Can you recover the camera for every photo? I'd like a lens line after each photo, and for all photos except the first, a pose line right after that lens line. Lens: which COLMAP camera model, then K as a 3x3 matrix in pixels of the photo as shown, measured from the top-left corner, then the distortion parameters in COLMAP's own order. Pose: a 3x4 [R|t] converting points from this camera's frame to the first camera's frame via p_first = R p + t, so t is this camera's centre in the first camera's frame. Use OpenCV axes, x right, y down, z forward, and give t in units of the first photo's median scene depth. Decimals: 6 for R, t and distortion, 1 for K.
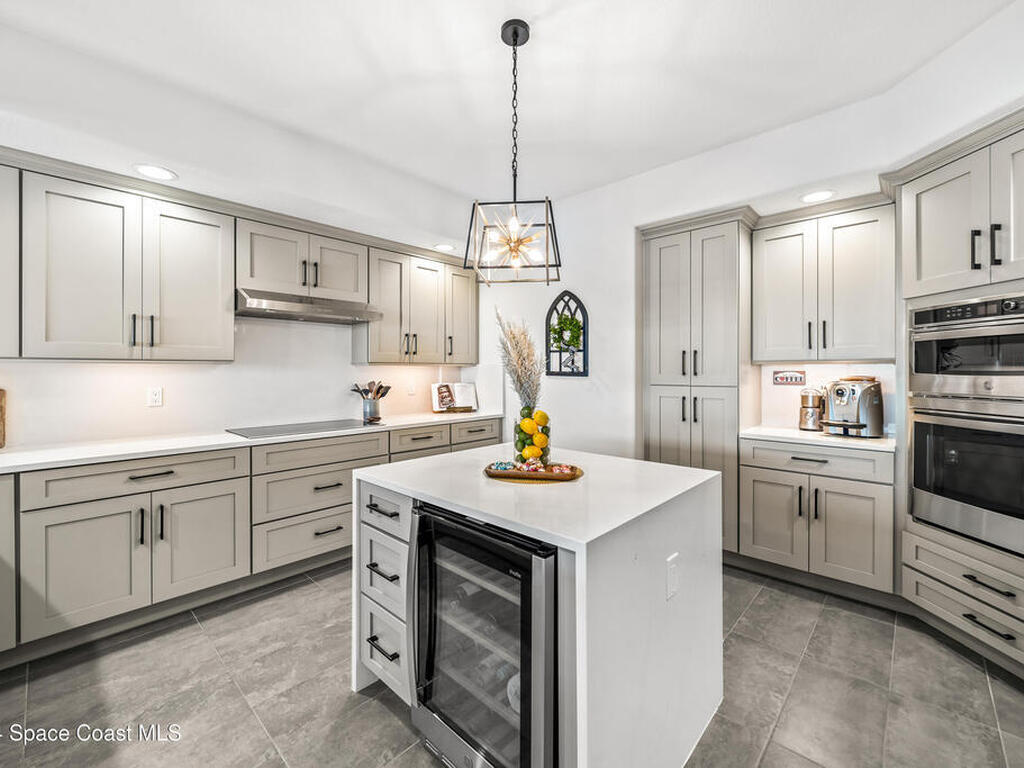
lens RADIAL K [[411.6, 0, 512.0], [0, 411.6, 384.0], [0, 0, 1]] dist [-0.000027, 0.000036]
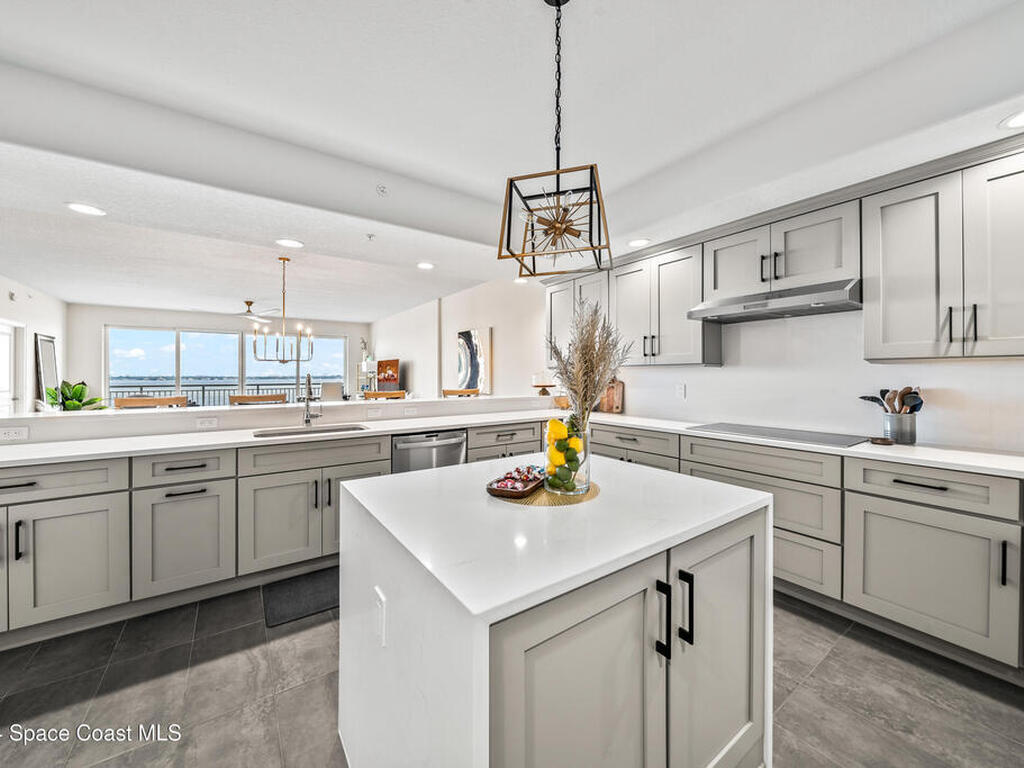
lens RADIAL K [[396.2, 0, 506.6], [0, 396.2, 377.1], [0, 0, 1]] dist [-0.000221, -0.000081]
pose [[-0.184169, 0.014495, -0.982788, 0.462666], [-0.022879, 0.999557, 0.019030, -0.022231], [0.982628, 0.025990, -0.183756, 0.544716]]
